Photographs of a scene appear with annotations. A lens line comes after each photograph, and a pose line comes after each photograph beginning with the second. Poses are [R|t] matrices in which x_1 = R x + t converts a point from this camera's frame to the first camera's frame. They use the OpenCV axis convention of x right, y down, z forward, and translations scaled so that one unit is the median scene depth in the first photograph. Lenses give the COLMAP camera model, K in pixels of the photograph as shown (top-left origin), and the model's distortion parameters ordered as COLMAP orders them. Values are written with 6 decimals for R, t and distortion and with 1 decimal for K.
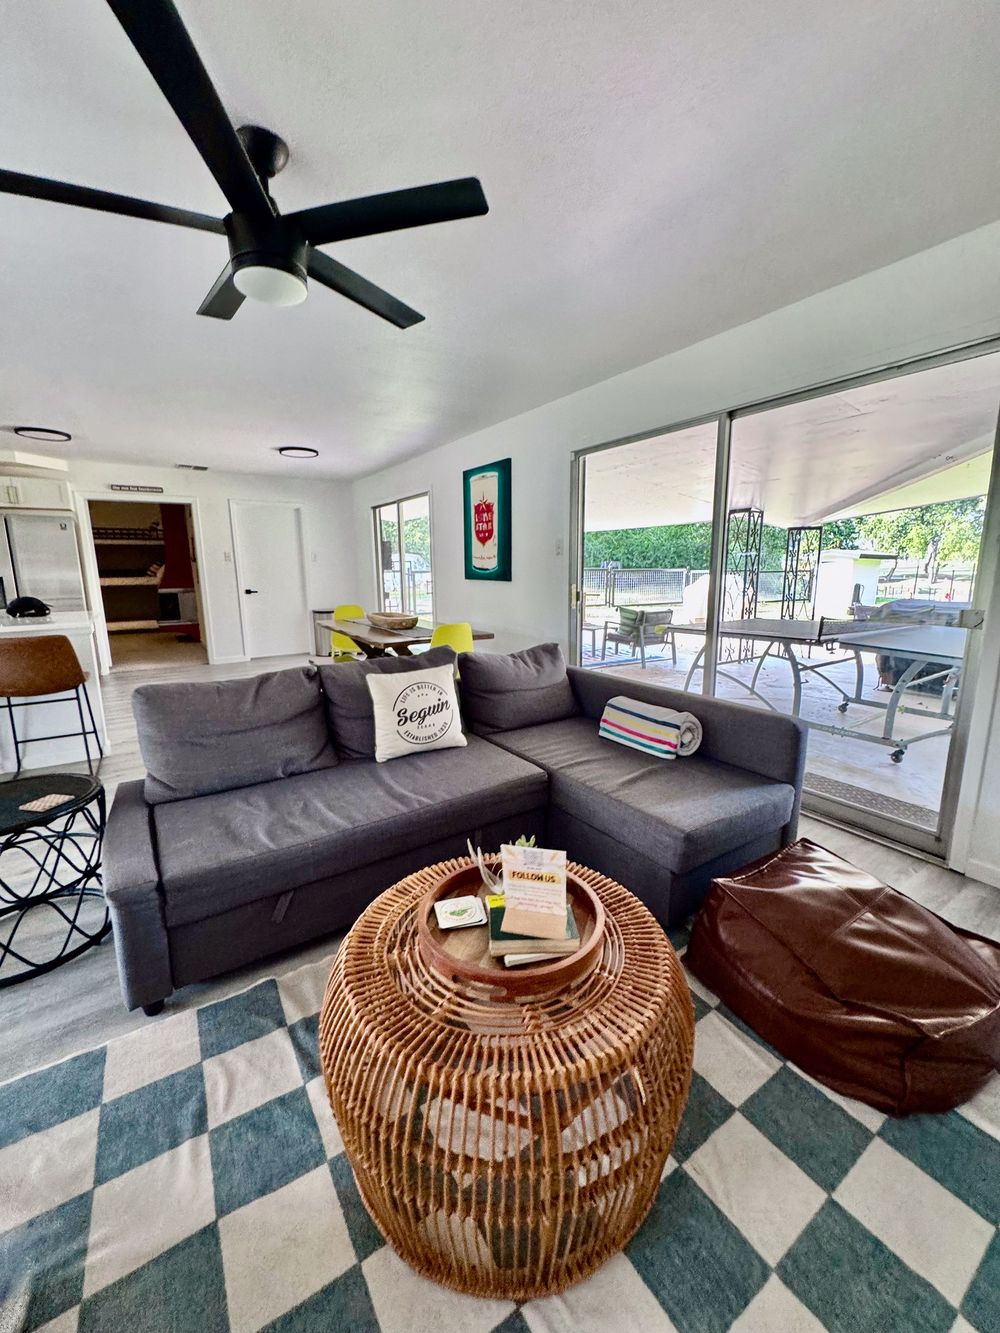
lens RADIAL K [[535.4, 0, 501.1], [0, 535.4, 666.5], [0, 0, 1]] dist [0.000476, 0.000015]
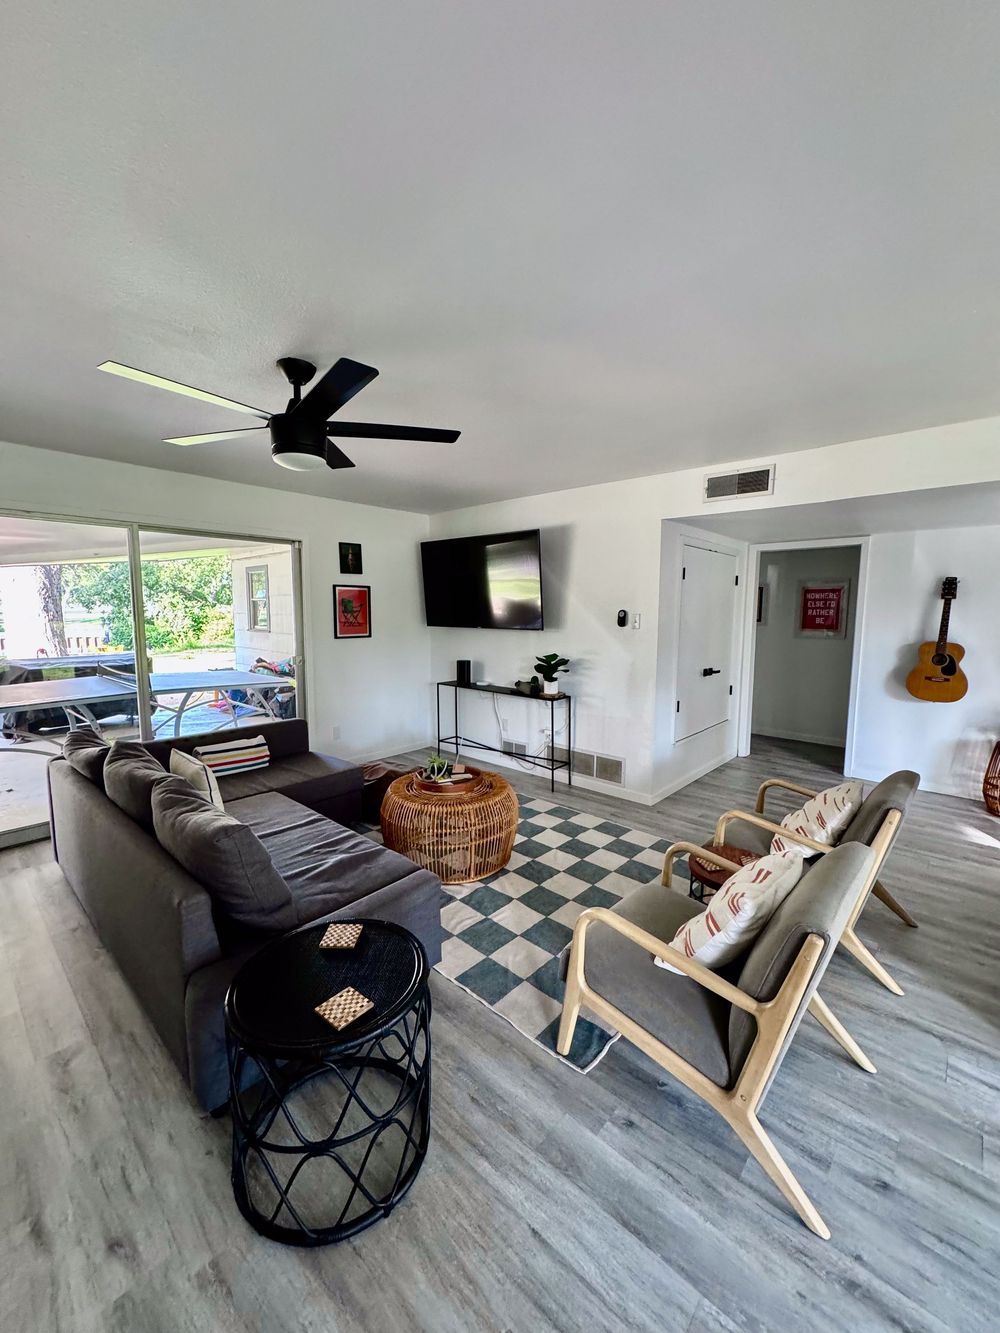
lens RADIAL K [[535.4, 0, 500.2], [0, 535.4, 669.4], [0, 0, 1]] dist [0.000476, 0.000015]
pose [[-0.250525, -0.101343, 0.962791, -2.418156], [0.171038, 0.974229, 0.147052, -0.387086], [-0.952882, 0.201514, -0.226735, 1.183001]]
